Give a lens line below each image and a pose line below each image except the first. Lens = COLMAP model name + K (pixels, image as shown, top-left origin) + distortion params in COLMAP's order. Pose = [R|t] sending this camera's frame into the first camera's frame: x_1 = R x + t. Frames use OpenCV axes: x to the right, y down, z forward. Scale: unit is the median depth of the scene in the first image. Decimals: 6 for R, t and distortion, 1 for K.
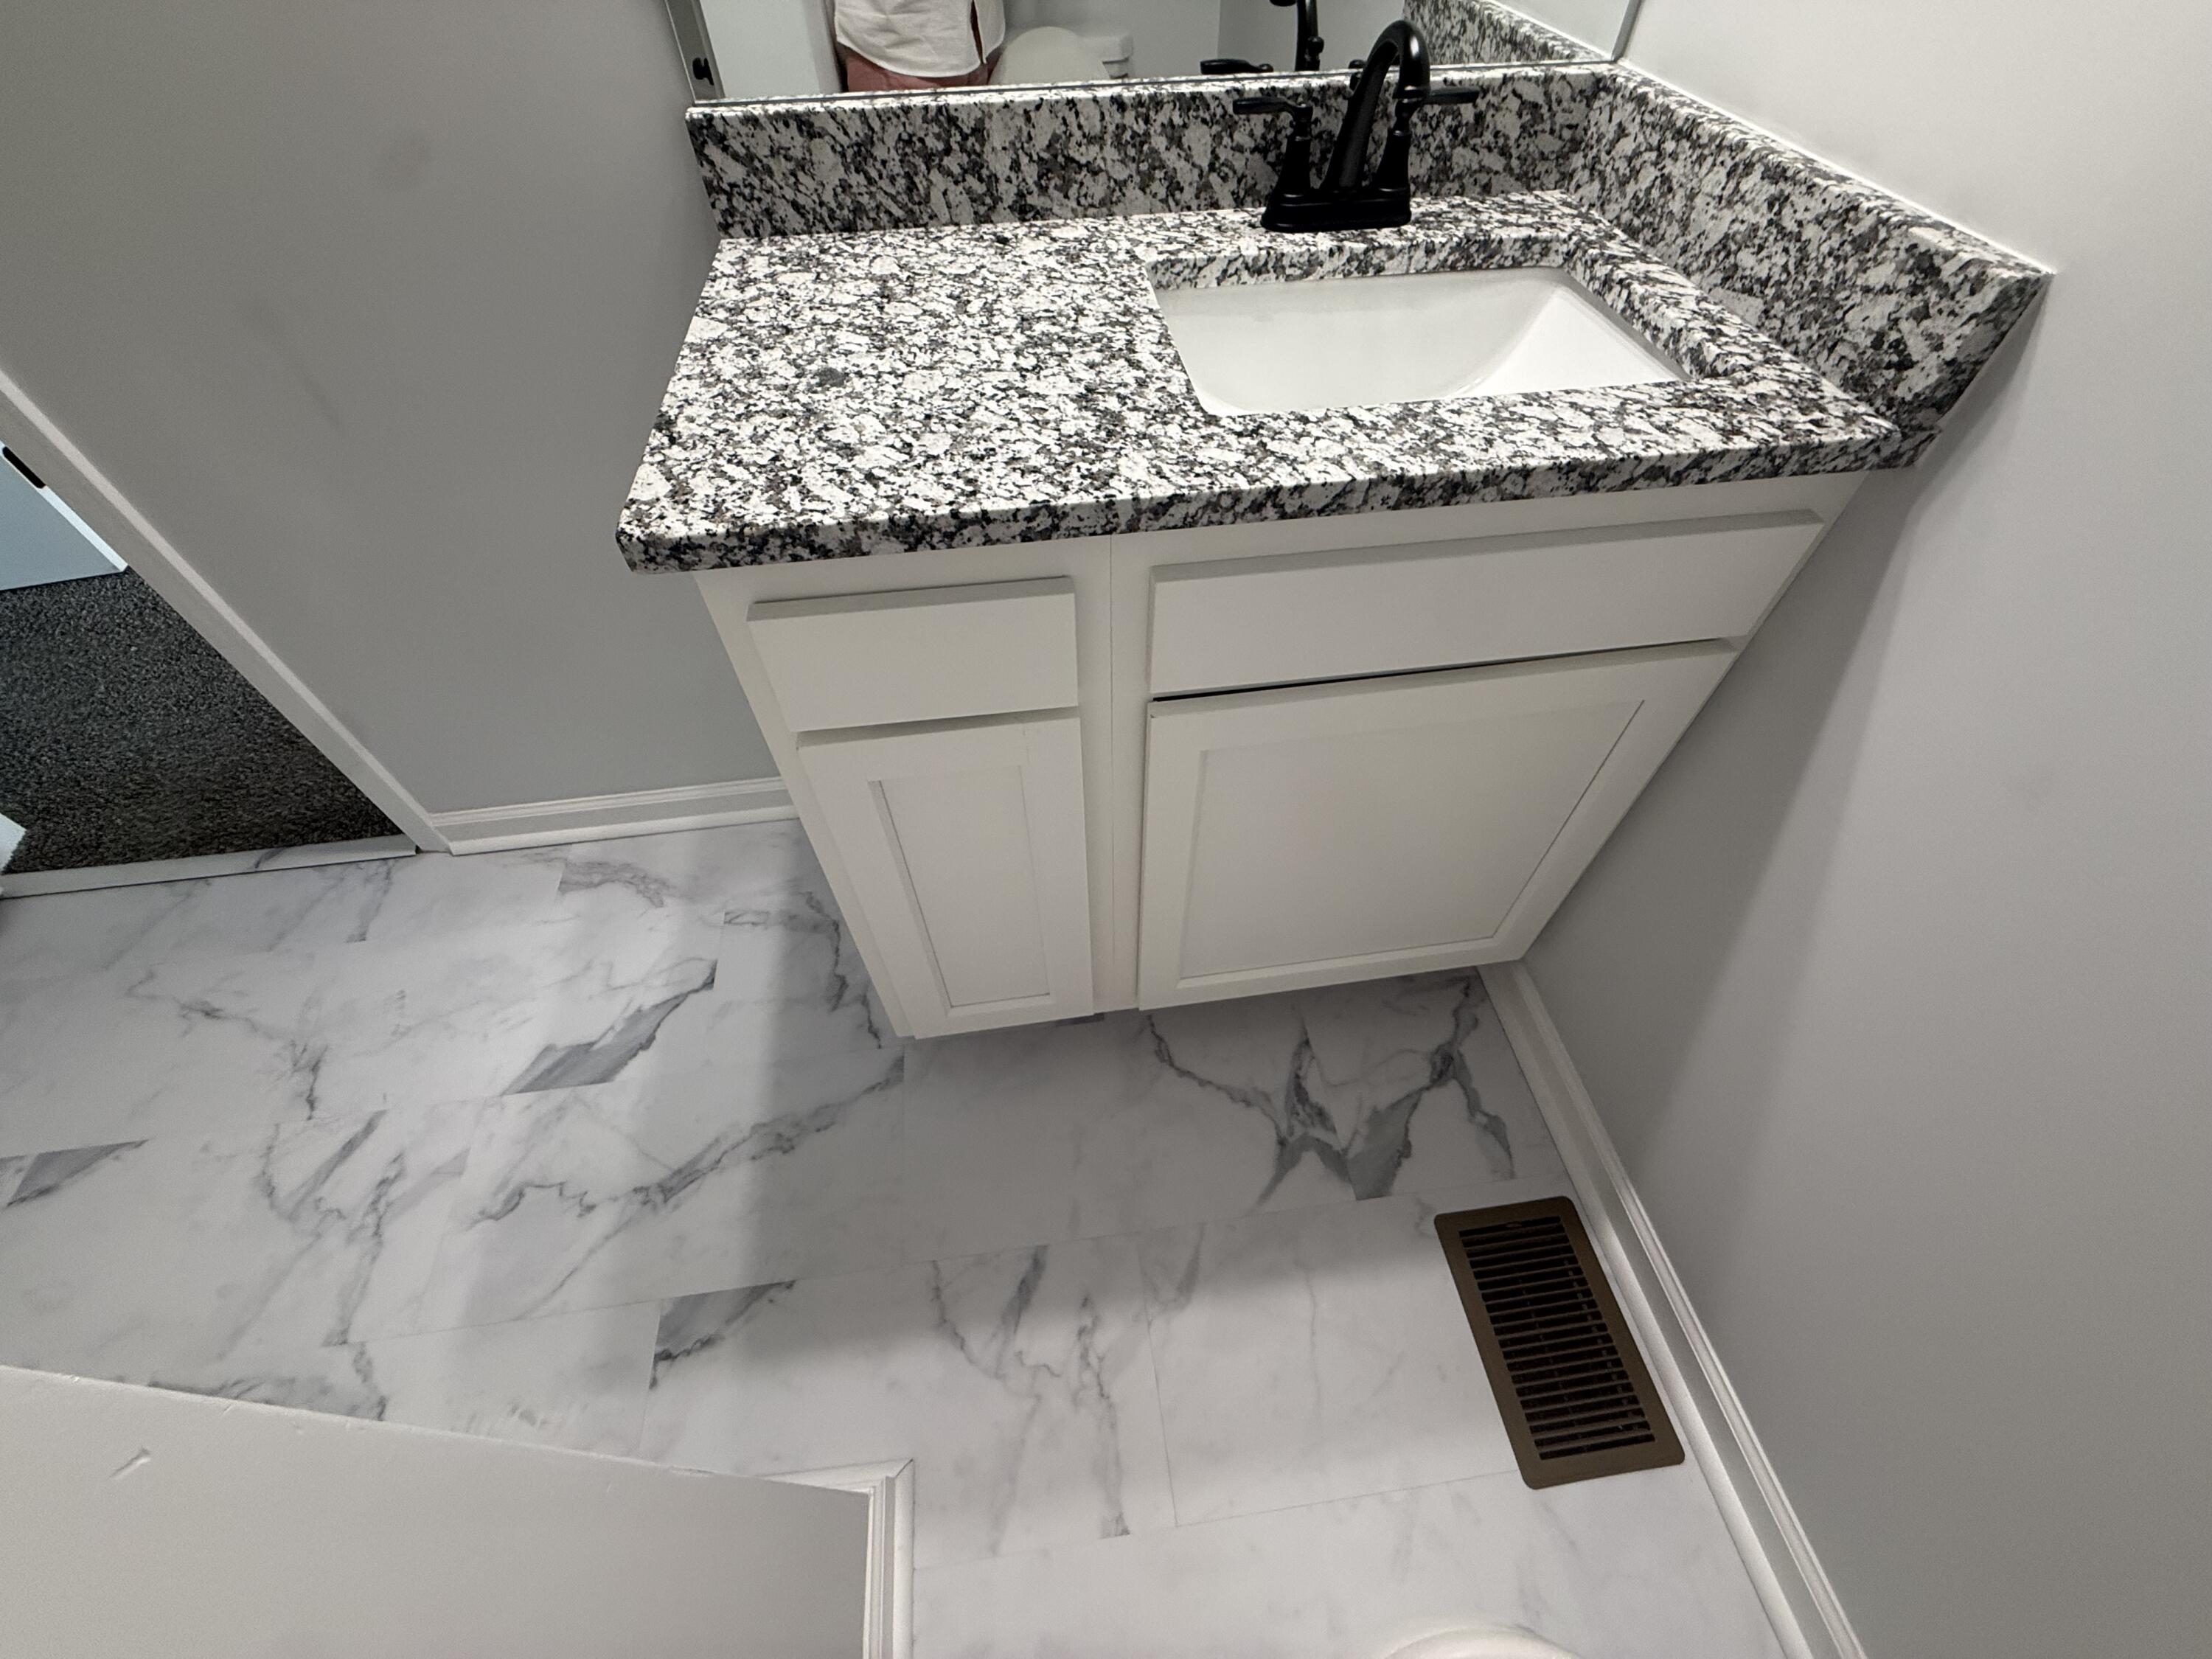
lens RADIAL K [[882.9, 0, 1104.2], [0, 882.9, 827.1], [0, 0, 1]] dist [-0.000183, 0.000476]
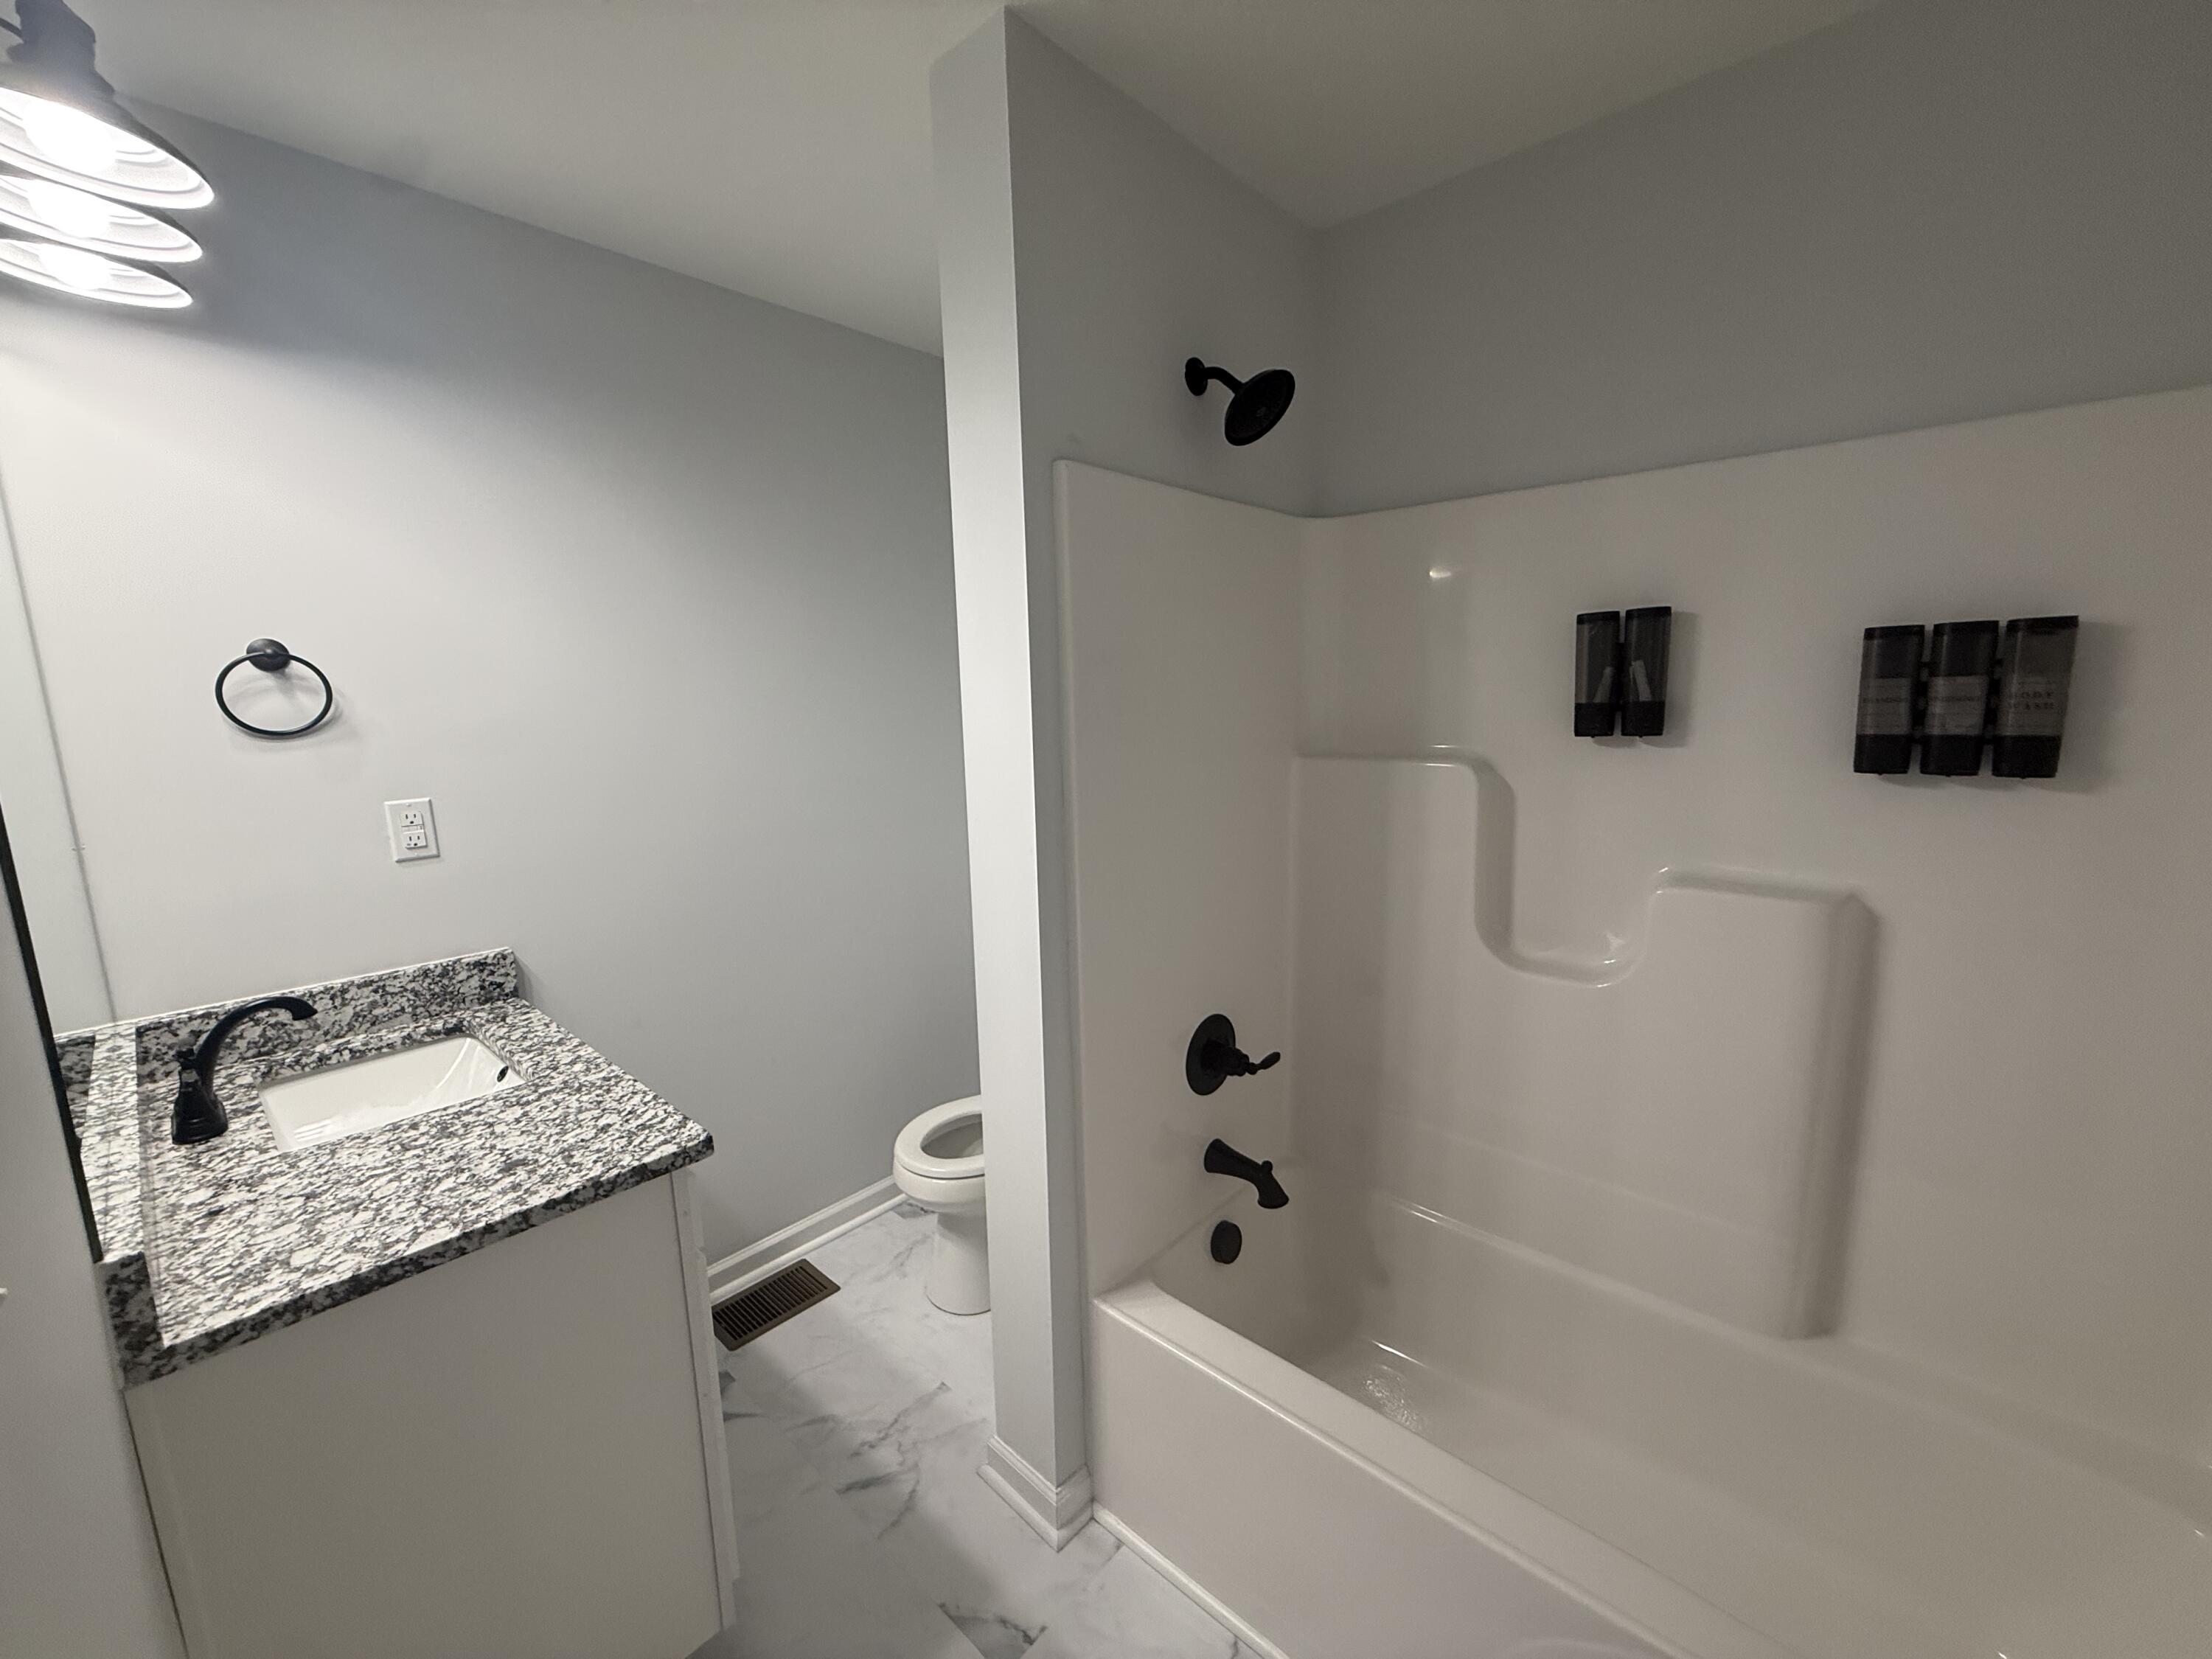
lens RADIAL K [[882.9, 0, 1104.8], [0, 882.9, 827.8], [0, 0, 1]] dist [-0.000183, 0.000476]
pose [[-0.645074, -0.091867, 0.758577, -2.022828], [0.616382, 0.524174, 0.587635, -1.031680], [-0.451611, 0.846642, -0.281506, 0.398201]]
